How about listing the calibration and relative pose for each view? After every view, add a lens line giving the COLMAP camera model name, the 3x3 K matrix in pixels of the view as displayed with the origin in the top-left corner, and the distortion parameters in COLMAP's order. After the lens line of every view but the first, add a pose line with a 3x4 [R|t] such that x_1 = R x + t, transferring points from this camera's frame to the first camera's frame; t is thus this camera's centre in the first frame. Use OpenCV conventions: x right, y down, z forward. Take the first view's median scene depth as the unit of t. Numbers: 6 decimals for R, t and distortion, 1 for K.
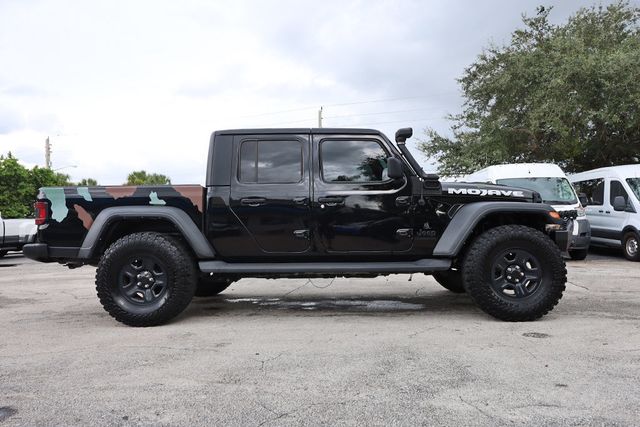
lens RADIAL K [[444.7, 0, 329.3], [0, 444.7, 219.8], [0, 0, 1]] dist [0.001958, 0.000913]
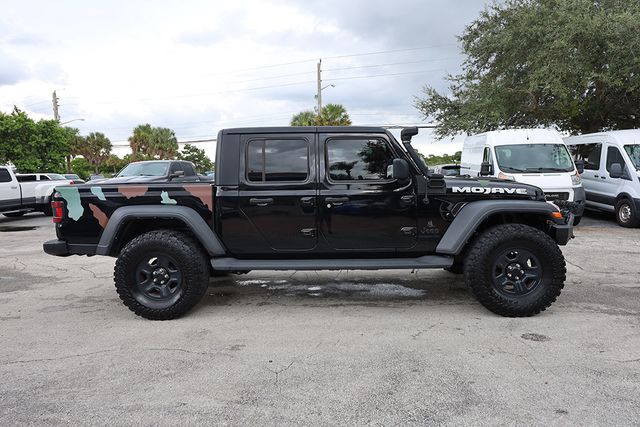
lens RADIAL K [[424.8, 0, 320.0], [0, 424.8, 213.5], [0, 0, 1]] dist [0.001699, 0.002345]
pose [[0.999835, -0.003581, -0.017782, -0.018161], [0.005559, 0.993641, 0.112460, -0.121320], [0.017266, -0.112540, 0.993497, 0.023754]]
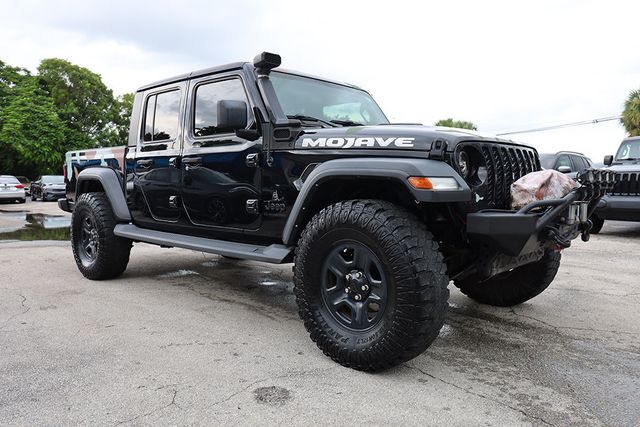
lens RADIAL K [[488.1, 0, 320.0], [0, 488.1, 213.5], [0, 0, 1]] dist [0.005603, -0.000486]
pose [[0.740560, 0.056835, -0.669582, 0.764787], [0.003426, 0.996085, 0.088339, -0.025181], [0.671981, -0.067715, 0.737466, 0.490382]]
